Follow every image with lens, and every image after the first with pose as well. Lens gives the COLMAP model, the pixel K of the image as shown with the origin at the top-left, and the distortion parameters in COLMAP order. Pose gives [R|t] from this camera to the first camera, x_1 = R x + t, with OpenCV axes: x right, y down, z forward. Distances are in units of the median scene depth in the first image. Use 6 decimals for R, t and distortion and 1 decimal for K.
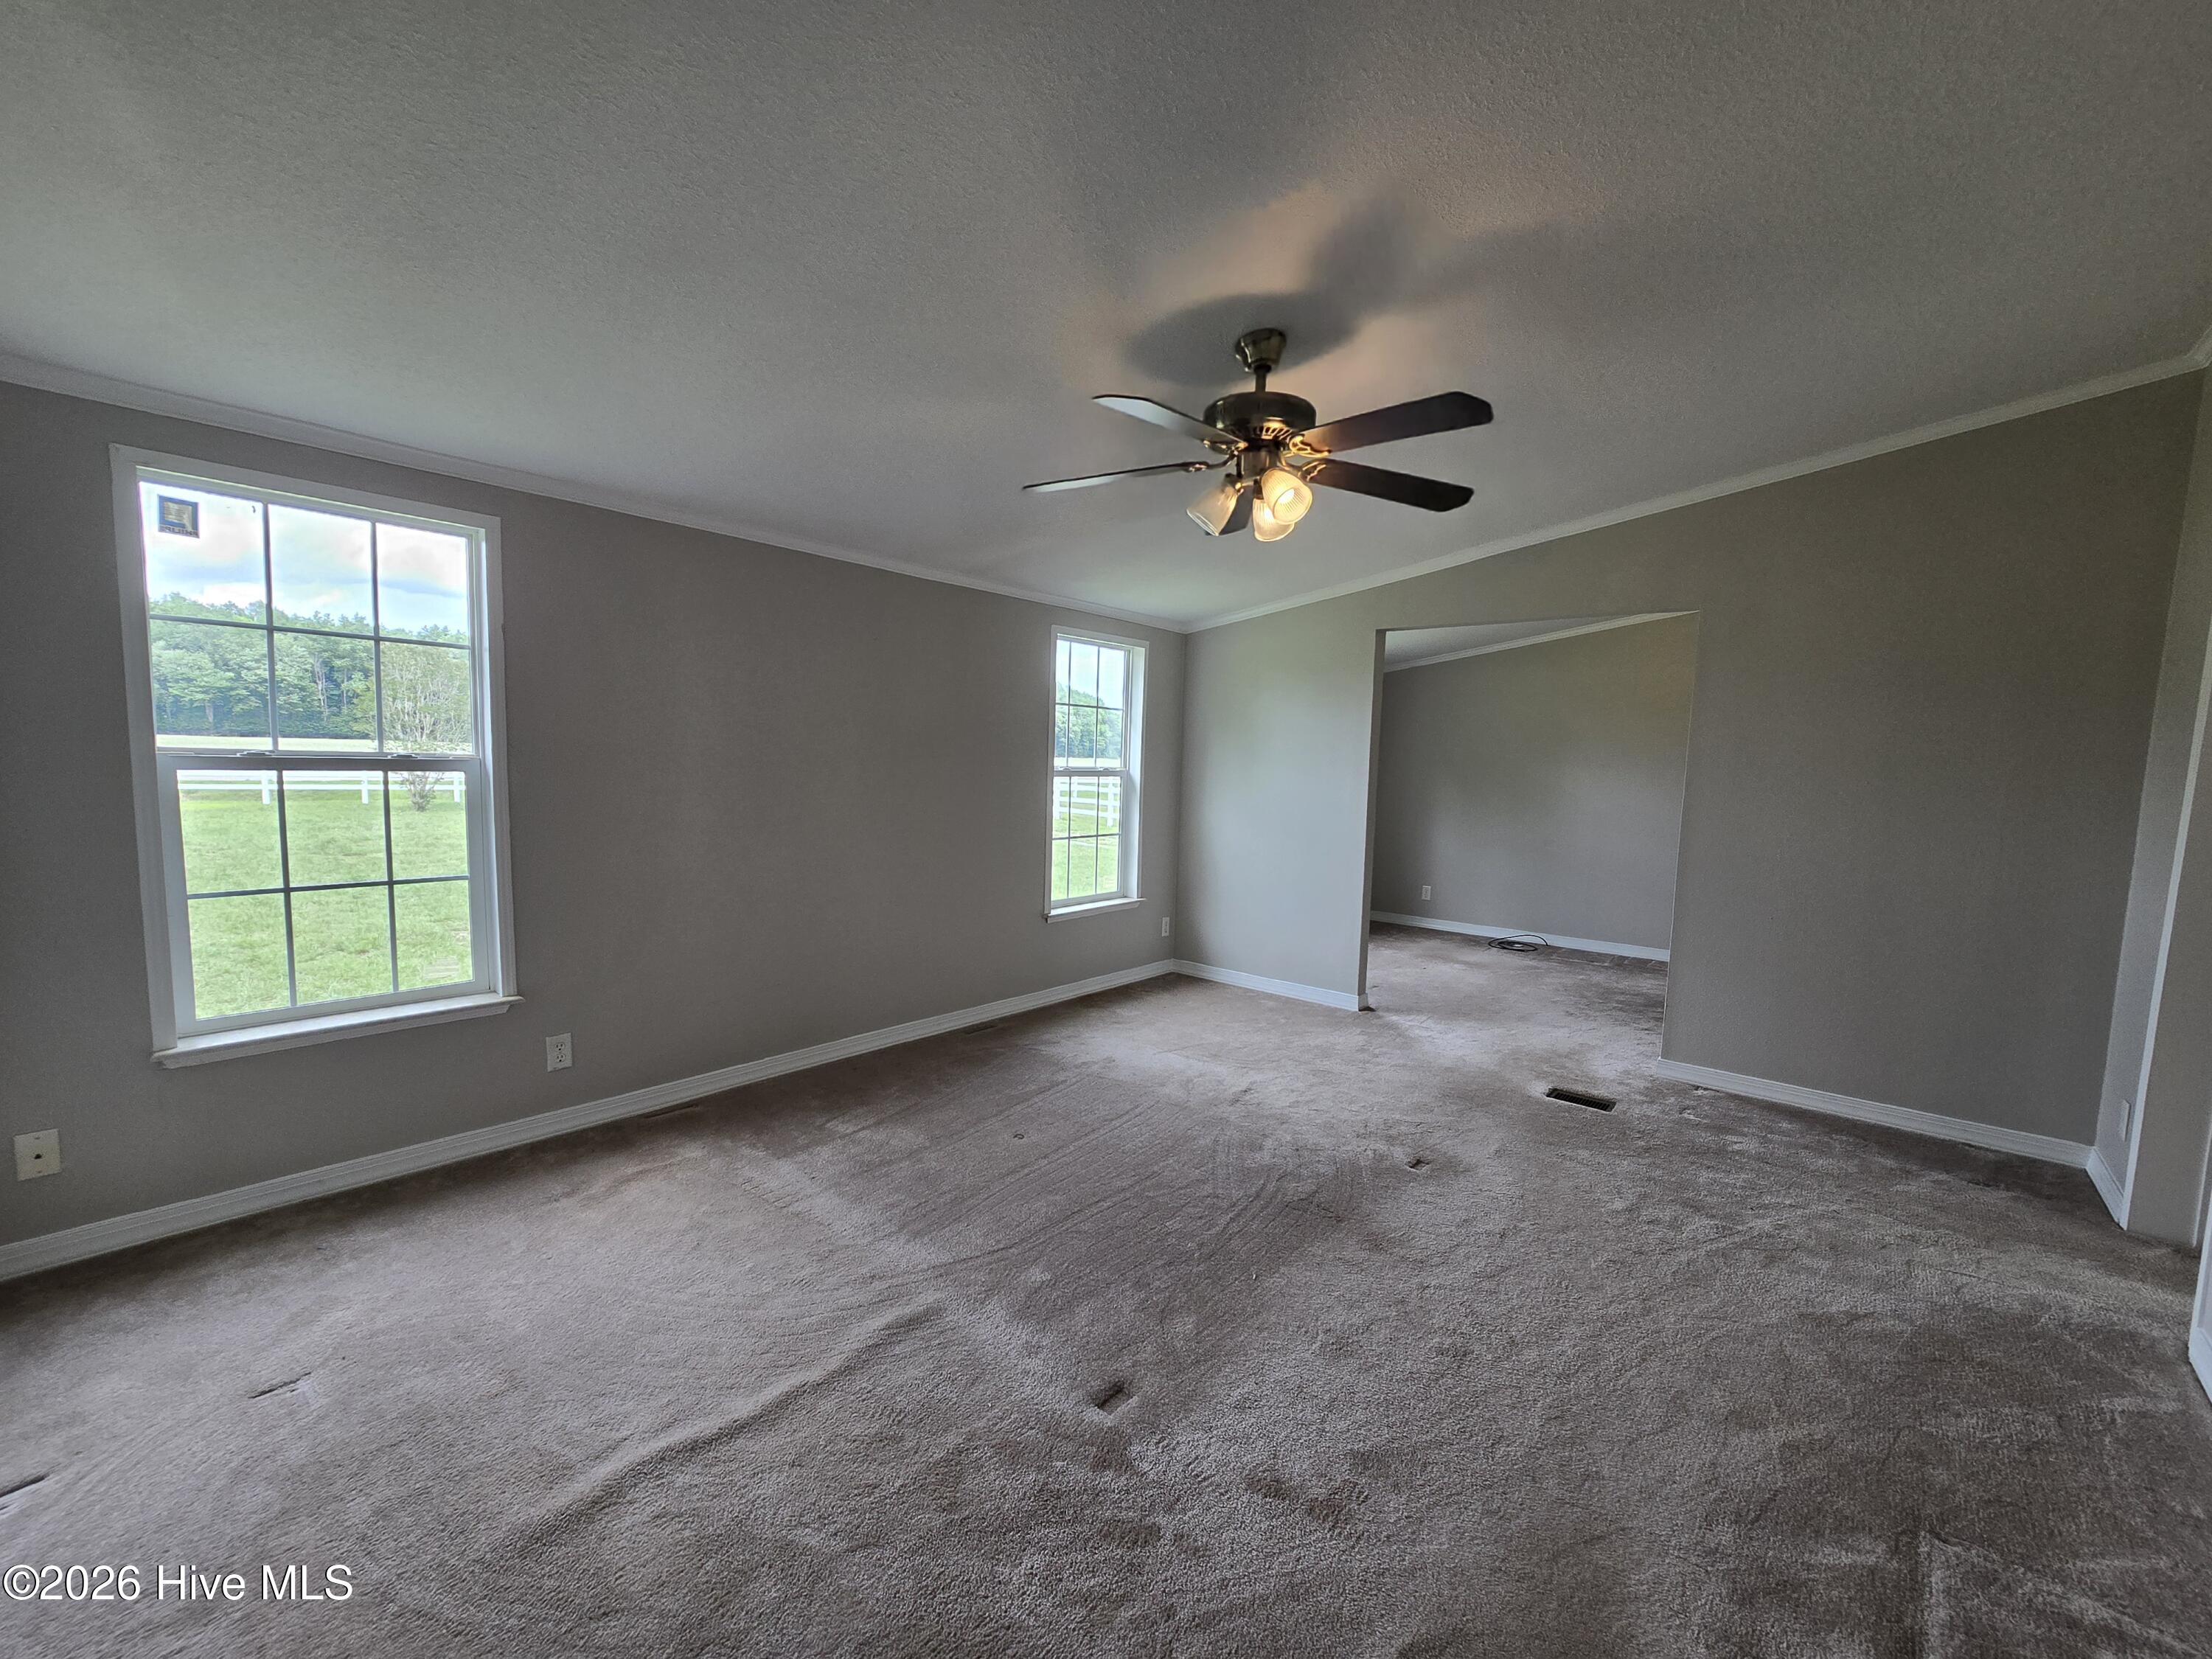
lens RADIAL K [[897.9, 0, 1122.9], [0, 897.9, 835.5], [0, 0, 1]] dist [-0.000231, 0.000587]
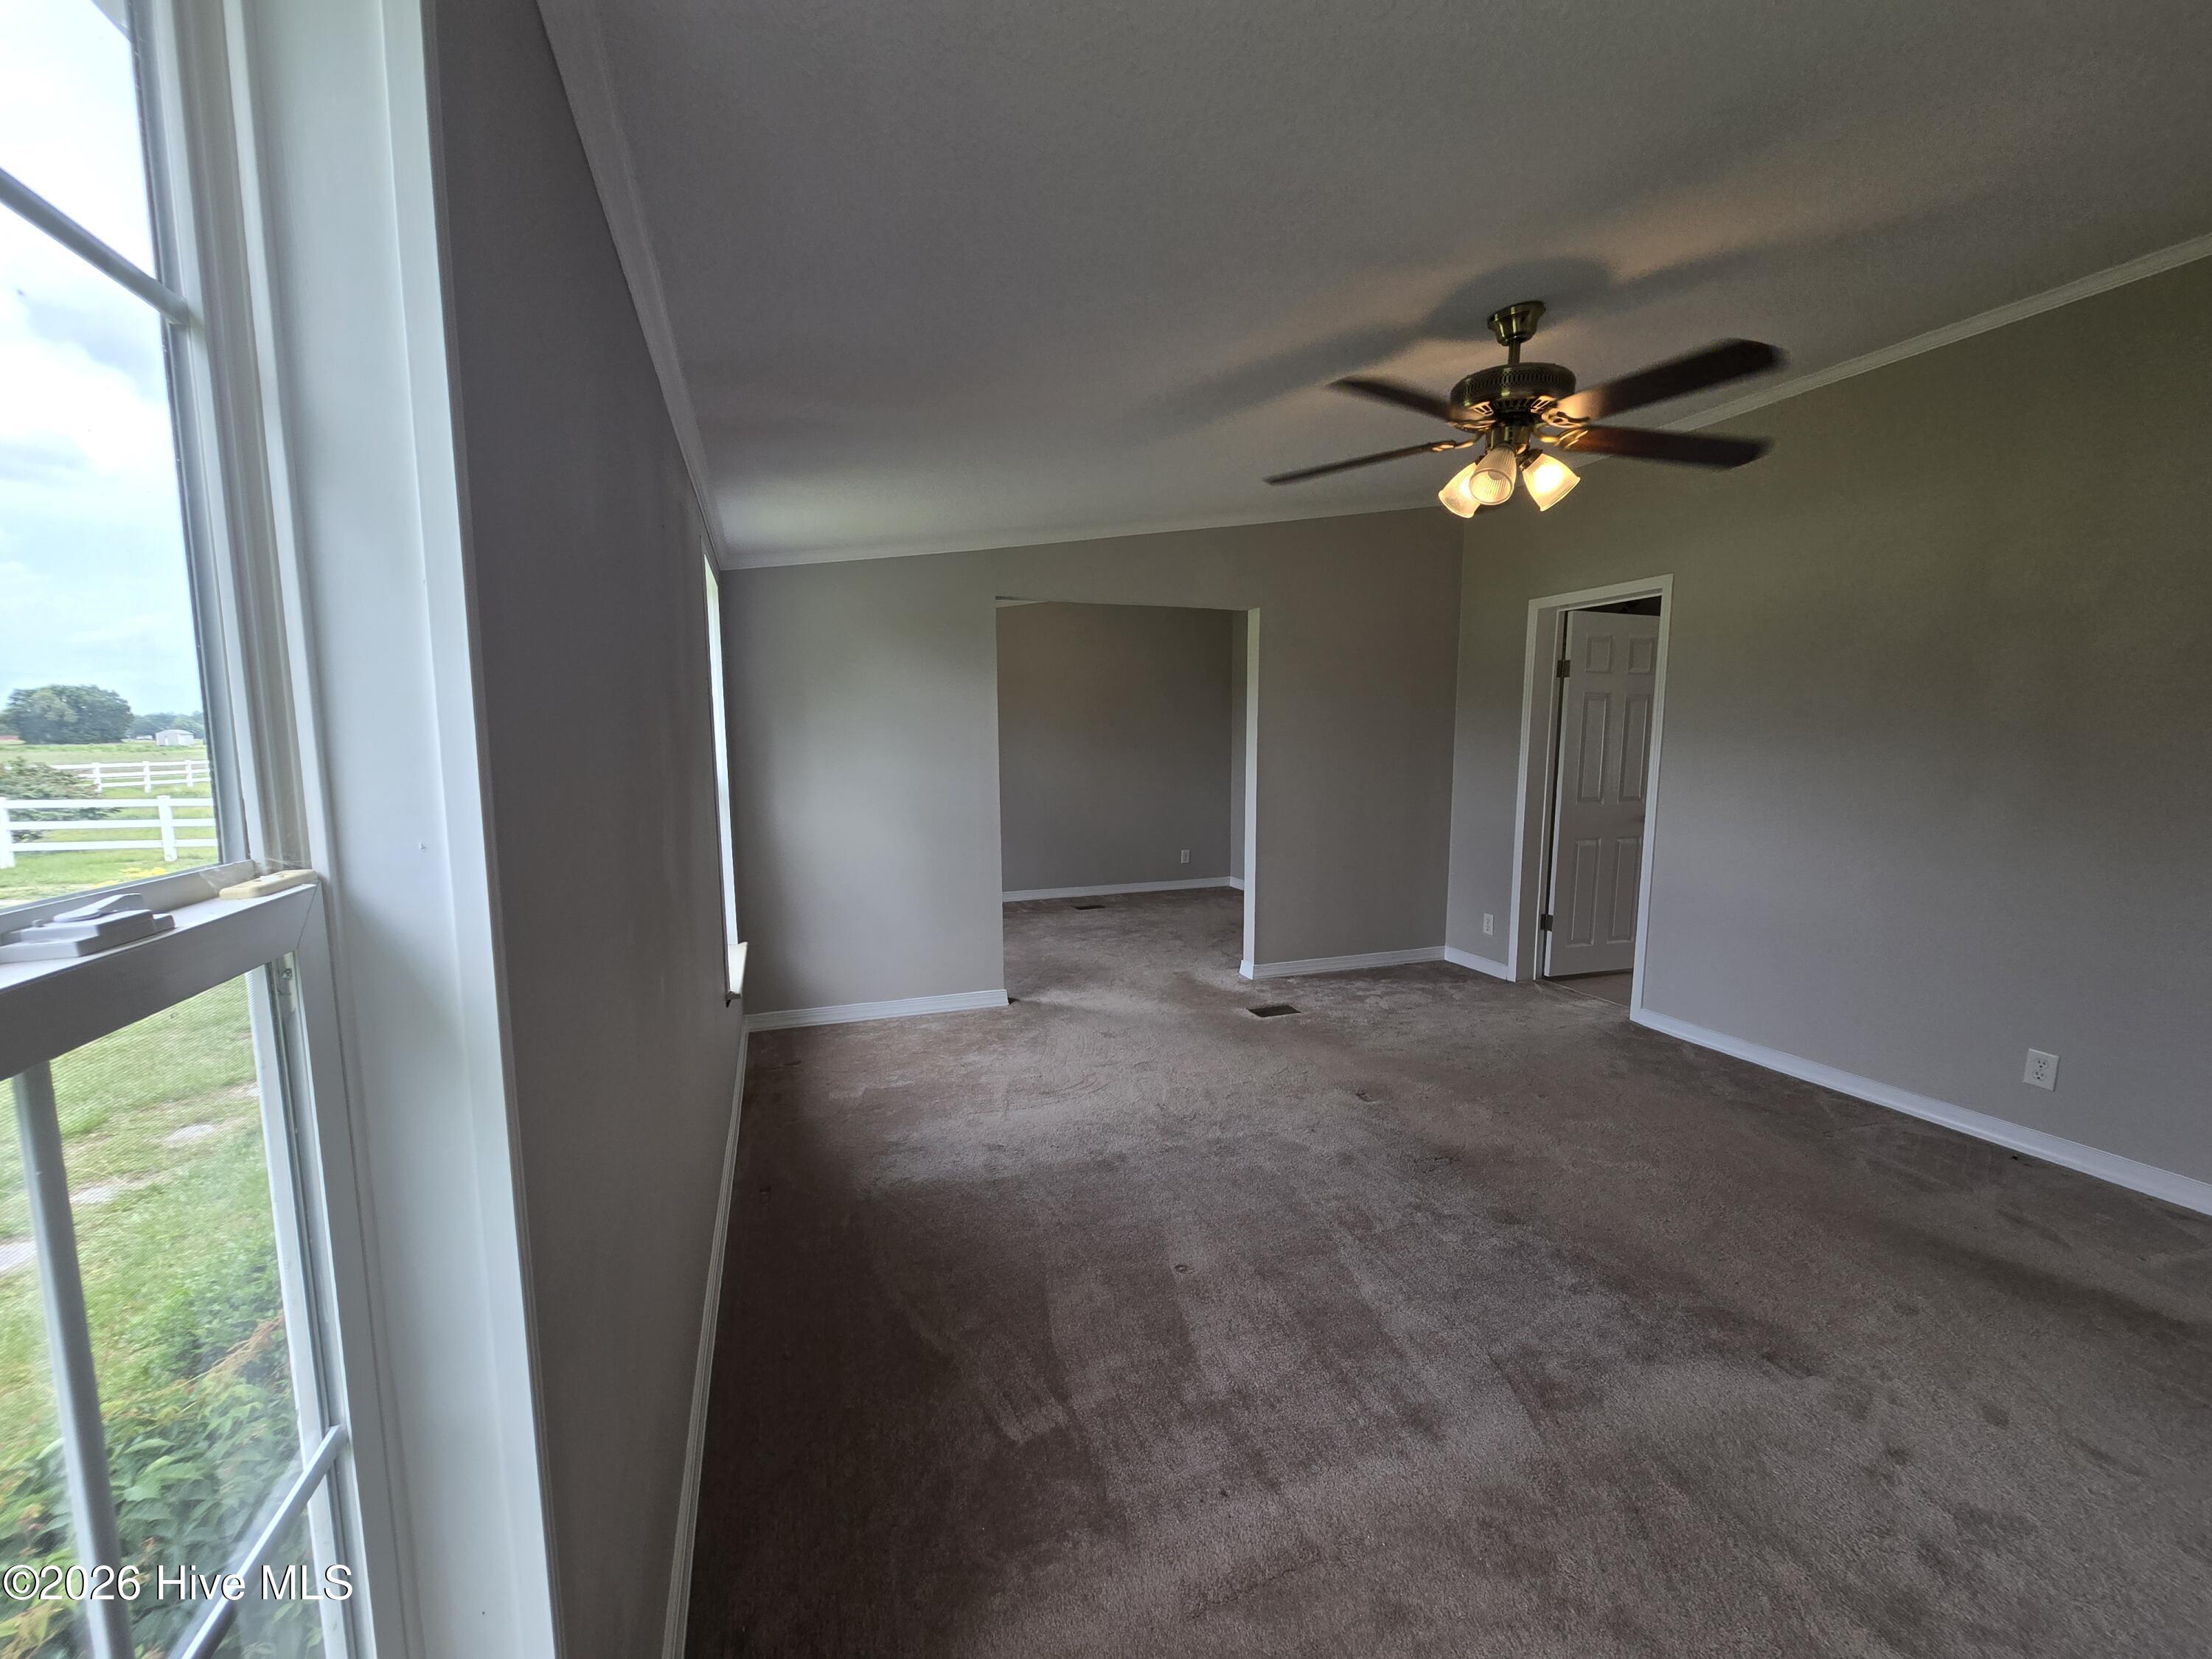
lens RADIAL K [[897.9, 0, 1104.0], [0, 897.9, 833.0], [0, 0, 1]] dist [-0.000231, 0.000587]
pose [[0.524689, -0.129057, 0.841455, -0.597005], [0.097200, 0.991060, 0.091393, -0.079557], [-0.845727, 0.033836, 0.532542, 0.523828]]
